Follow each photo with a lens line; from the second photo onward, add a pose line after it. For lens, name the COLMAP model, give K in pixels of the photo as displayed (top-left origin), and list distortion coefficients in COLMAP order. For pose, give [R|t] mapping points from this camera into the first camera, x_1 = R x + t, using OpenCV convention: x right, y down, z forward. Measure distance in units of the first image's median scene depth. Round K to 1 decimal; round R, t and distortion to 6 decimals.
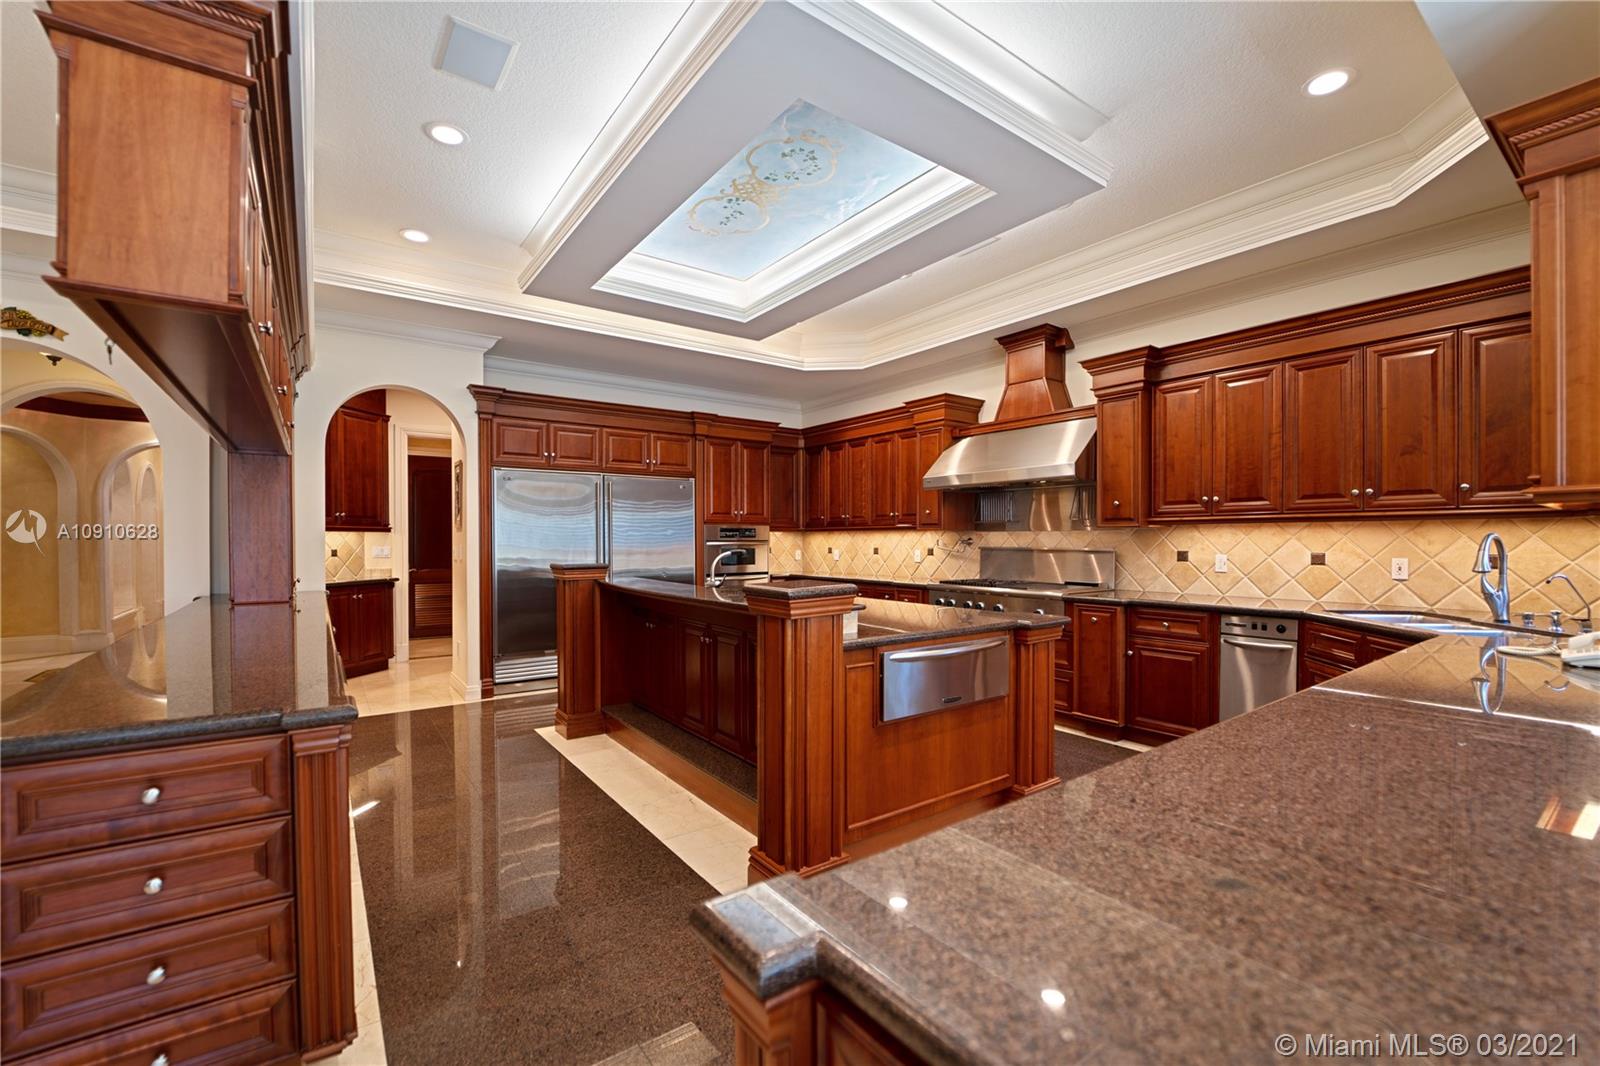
lens RADIAL K [[673.4, 0, 798.1], [0, 673.4, 554.3], [0, 0, 1]] dist [-0.022484, -0.000091]
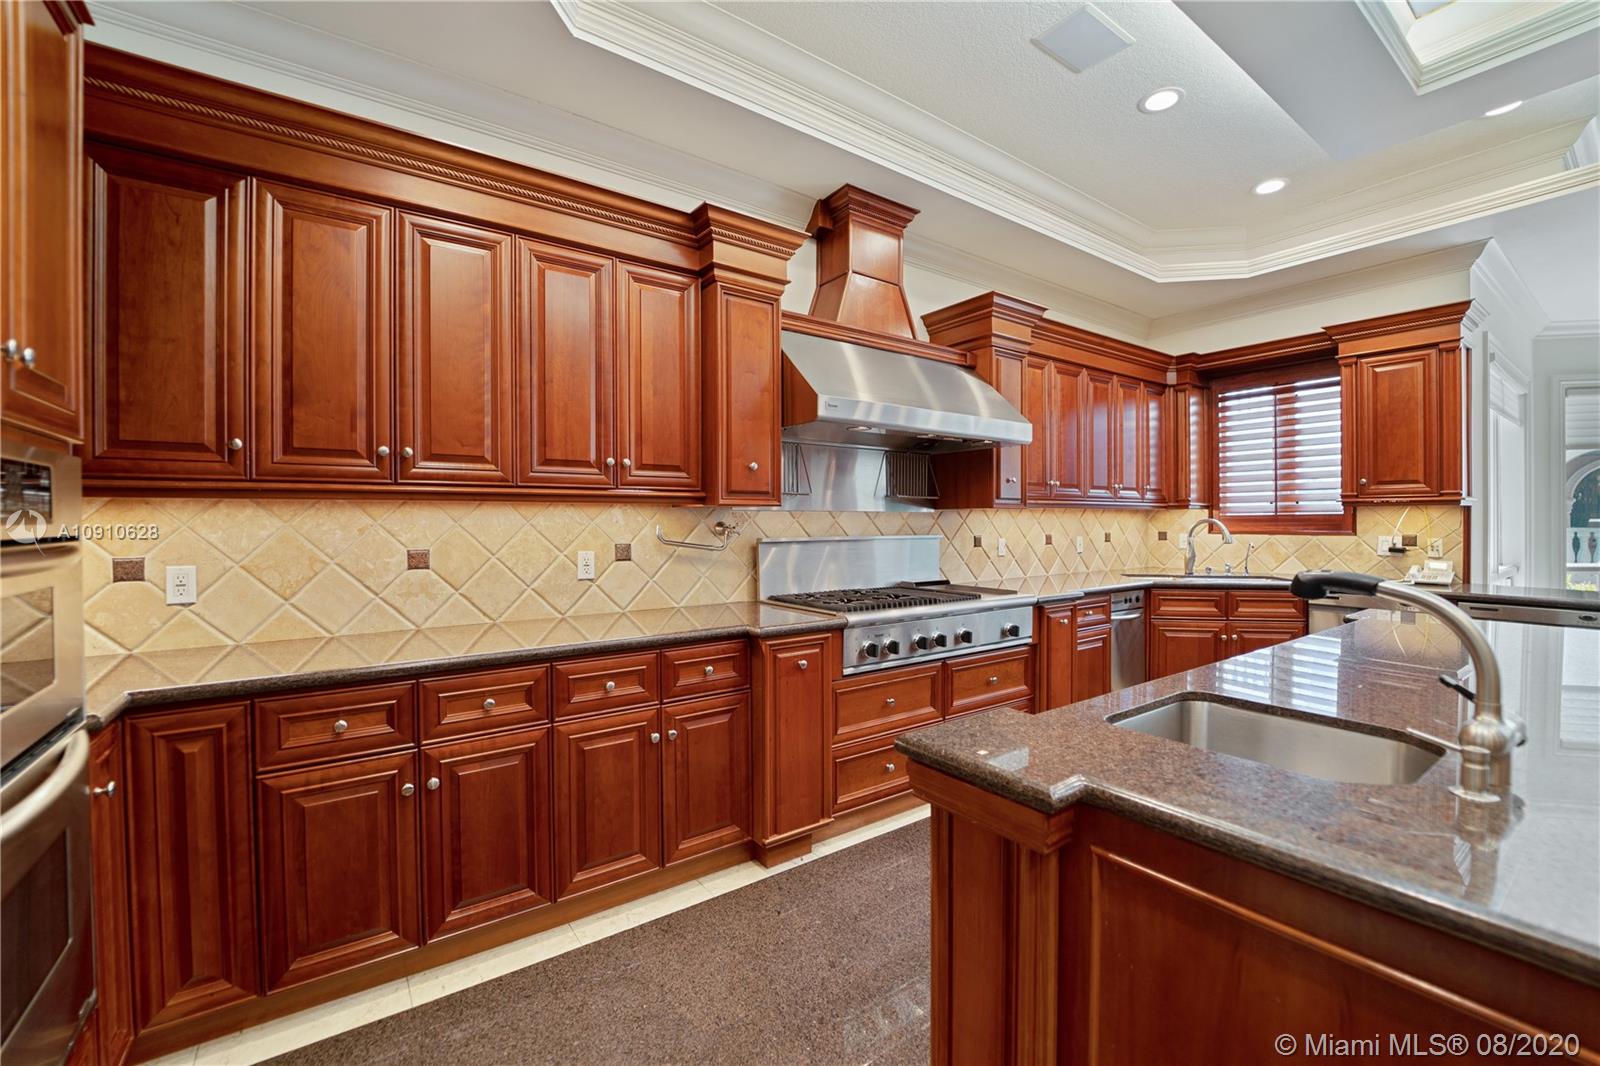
lens RADIAL K [[655.1, 0, 800.4], [0, 655.1, 527.3], [0, 0, 1]] dist [-0.017535, 0.000060]
pose [[0.003658, -0.007327, 0.999966, -0.437554], [0.024271, 0.999679, 0.007236, -0.038543], [-0.999699, 0.024244, 0.003835, 1.621023]]
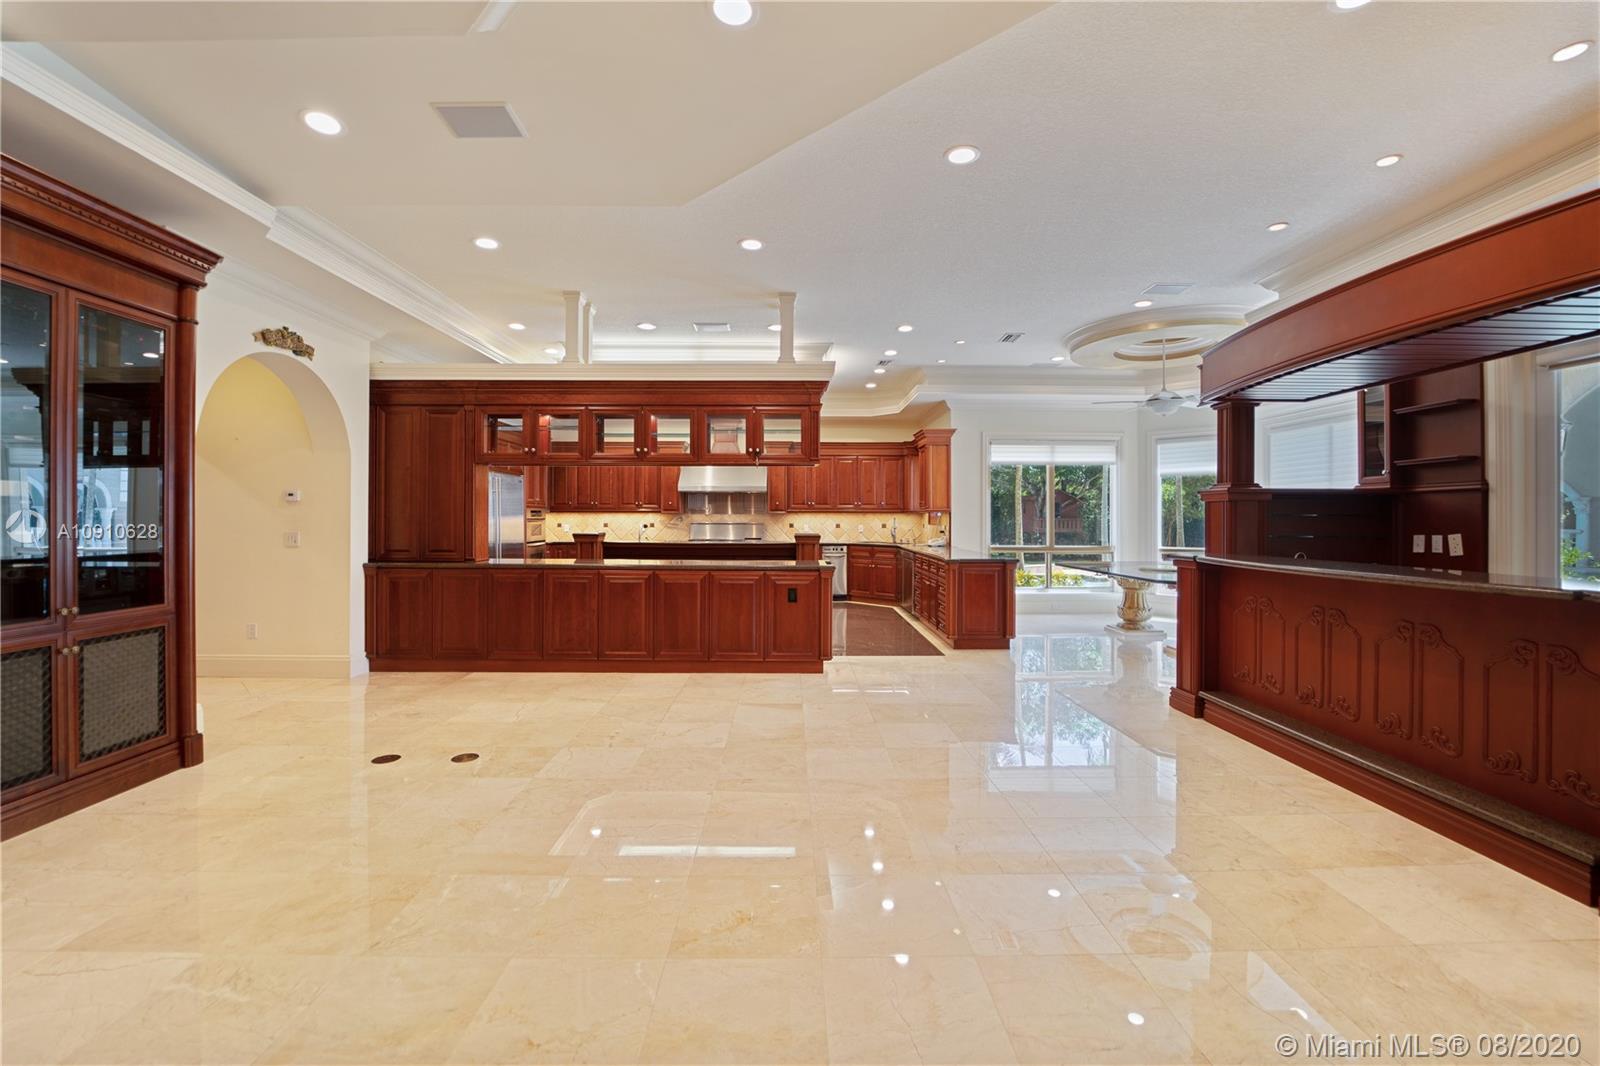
lens RADIAL K [[663.6, 0, 802.3], [0, 663.6, 520.6], [0, 0, 1]] dist [-0.017733, 0.000280]
pose [[0.571998, -0.003231, 0.820248, -1.812056], [0.013753, 0.999889, -0.005652, -0.000920], [-0.820140, 0.014513, 0.571980, -0.544643]]
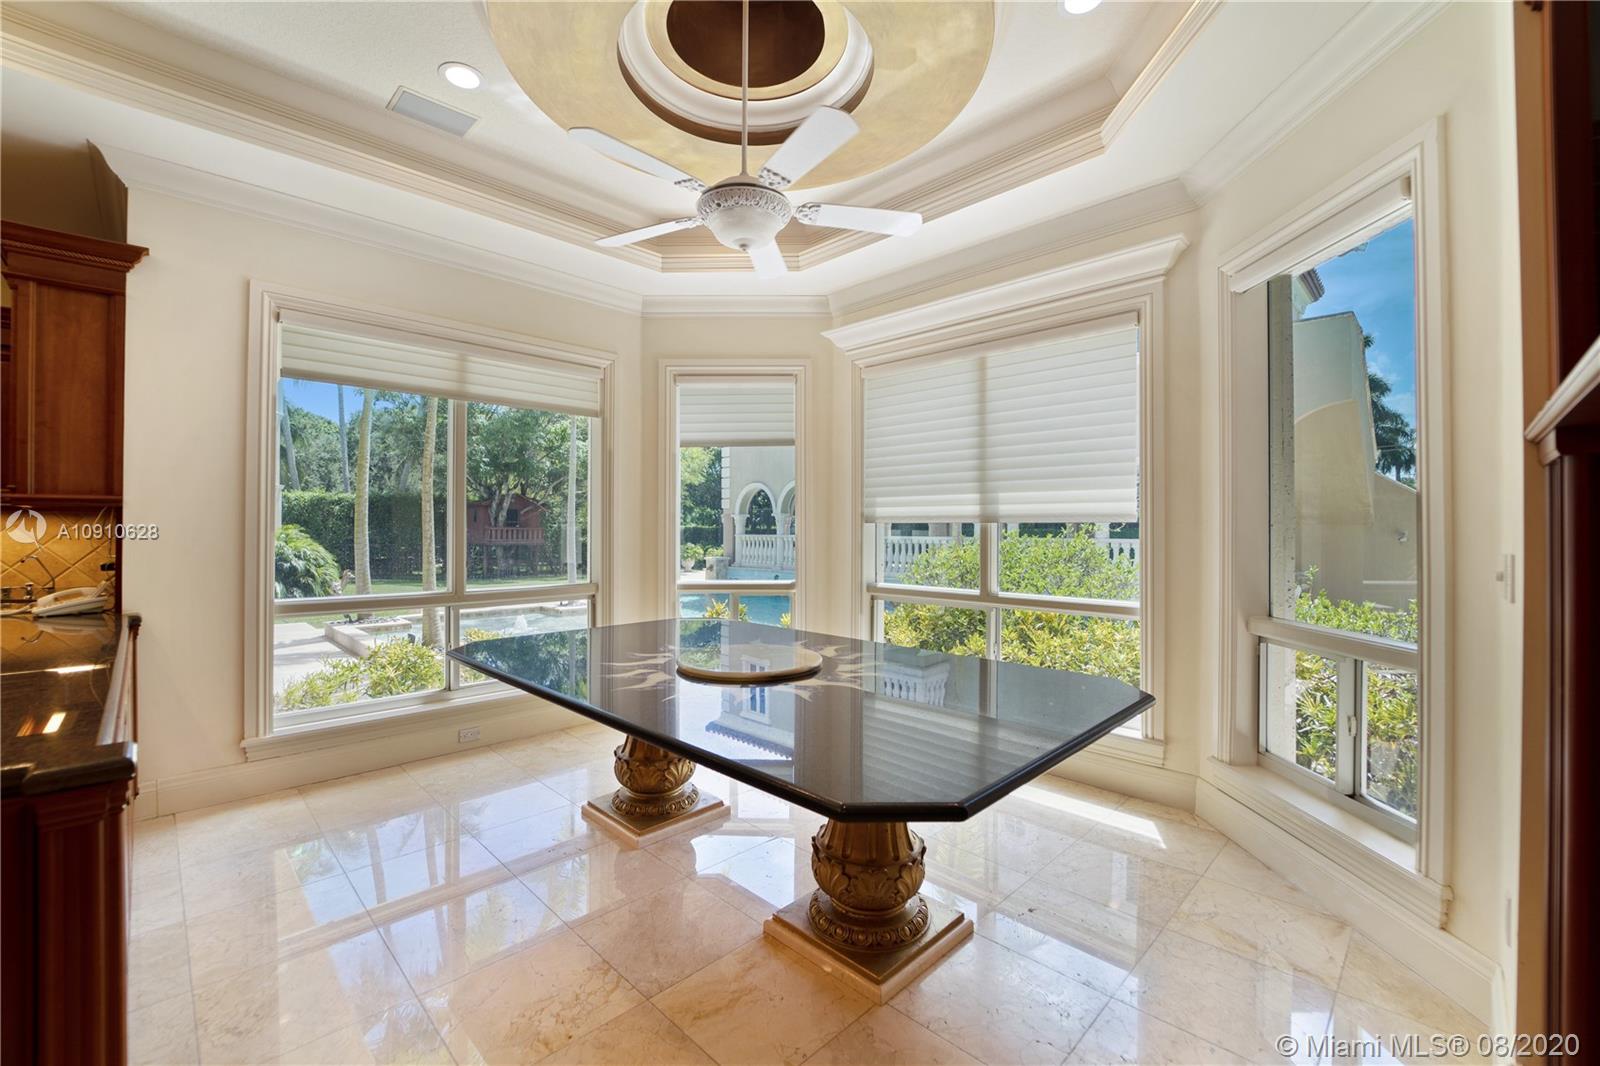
lens RADIAL K [[663.6, 0, 802.3], [0, 663.6, 520.6], [0, 0, 1]] dist [-0.017733, 0.000280]
pose [[-0.159646, 0.009997, 0.987124, -0.278216], [0.016667, 0.999833, -0.007430, -0.003156], [-0.987034, 0.015266, -0.159786, -0.245408]]
